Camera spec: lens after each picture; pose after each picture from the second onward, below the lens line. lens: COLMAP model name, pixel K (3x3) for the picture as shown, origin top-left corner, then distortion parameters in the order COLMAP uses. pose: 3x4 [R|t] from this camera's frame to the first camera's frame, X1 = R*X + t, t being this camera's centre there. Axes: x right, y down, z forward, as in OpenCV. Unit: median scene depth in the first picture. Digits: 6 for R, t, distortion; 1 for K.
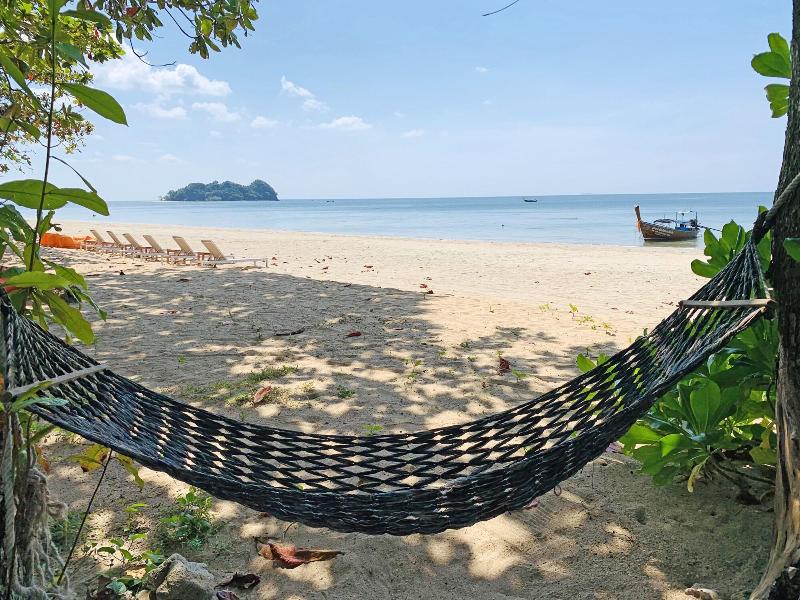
lens RADIAL K [[604.3, 0, 399.9], [0, 604.3, 298.8], [0, 0, 1]] dist [-0.000185, -0.004733]
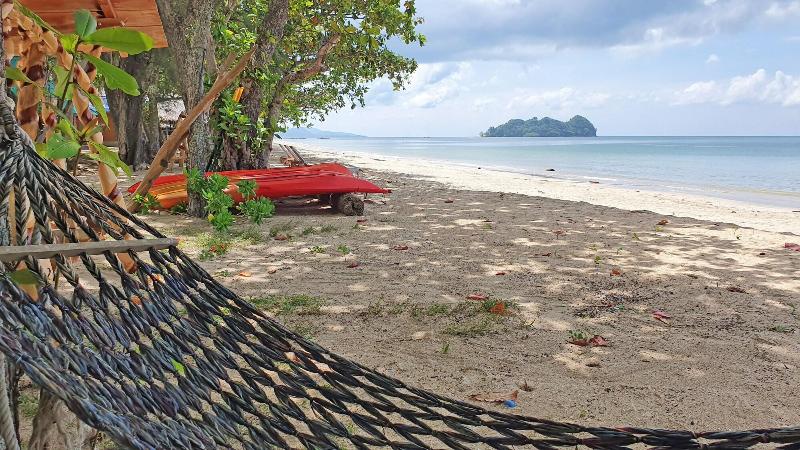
lens RADIAL K [[596.3, 0, 399.2], [0, 596.3, 227.9], [0, 0, 1]] dist [0.011062, 0.001523]
pose [[0.870321, 0.064270, -0.488274, 0.112087], [-0.069753, 0.997540, 0.006972, 0.068554], [0.487521, 0.027991, 0.872663, 0.491450]]
